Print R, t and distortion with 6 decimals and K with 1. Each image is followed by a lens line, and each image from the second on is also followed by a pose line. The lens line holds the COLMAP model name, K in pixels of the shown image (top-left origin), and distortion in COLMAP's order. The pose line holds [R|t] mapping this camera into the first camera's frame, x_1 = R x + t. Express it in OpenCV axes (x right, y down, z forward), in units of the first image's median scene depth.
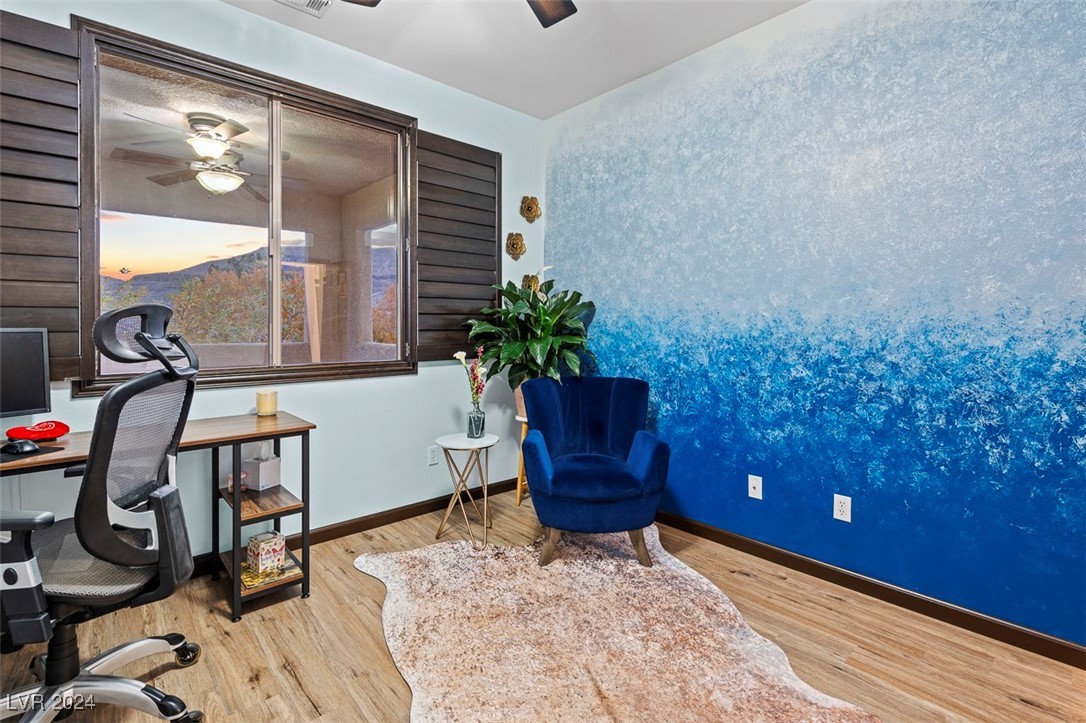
lens RADIAL K [[490.6, 0, 544.5], [0, 490.6, 330.1], [0, 0, 1]] dist [0.000799, -0.000130]
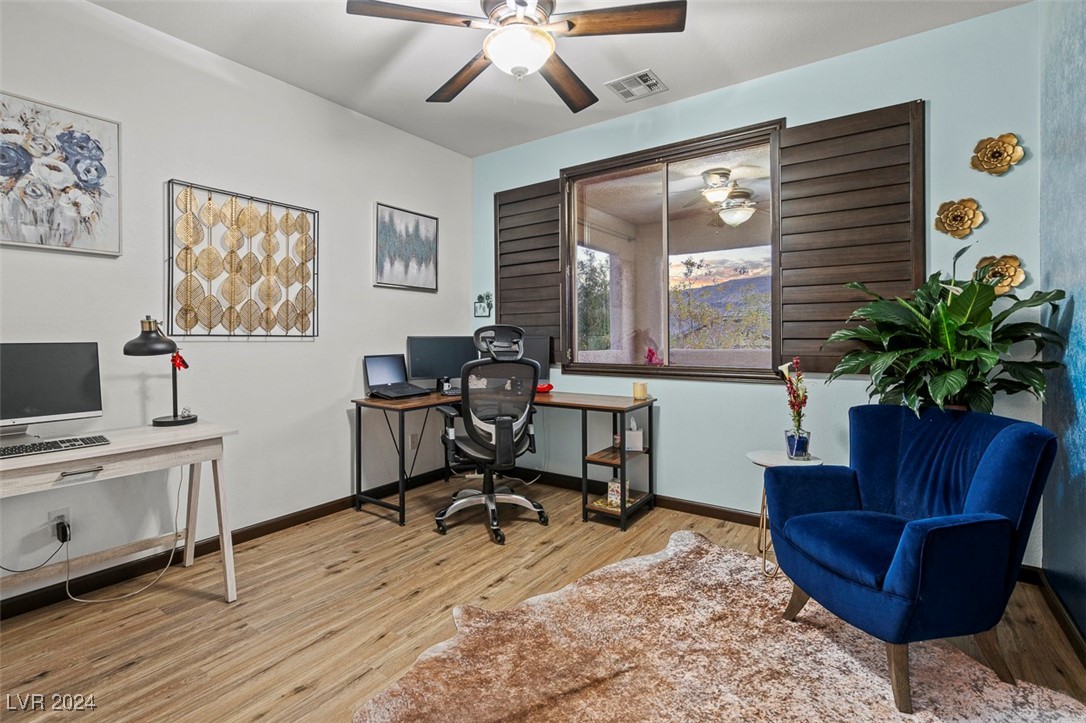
lens RADIAL K [[497.0, 0, 540.1], [0, 497.0, 339.7], [0, 0, 1]] dist [-0.001113, 0.000210]
pose [[0.250977, 0.006834, -0.967969, 0.502508], [-0.002511, 0.999976, 0.006410, -0.002418], [0.967990, 0.000821, 0.250988, 0.262037]]
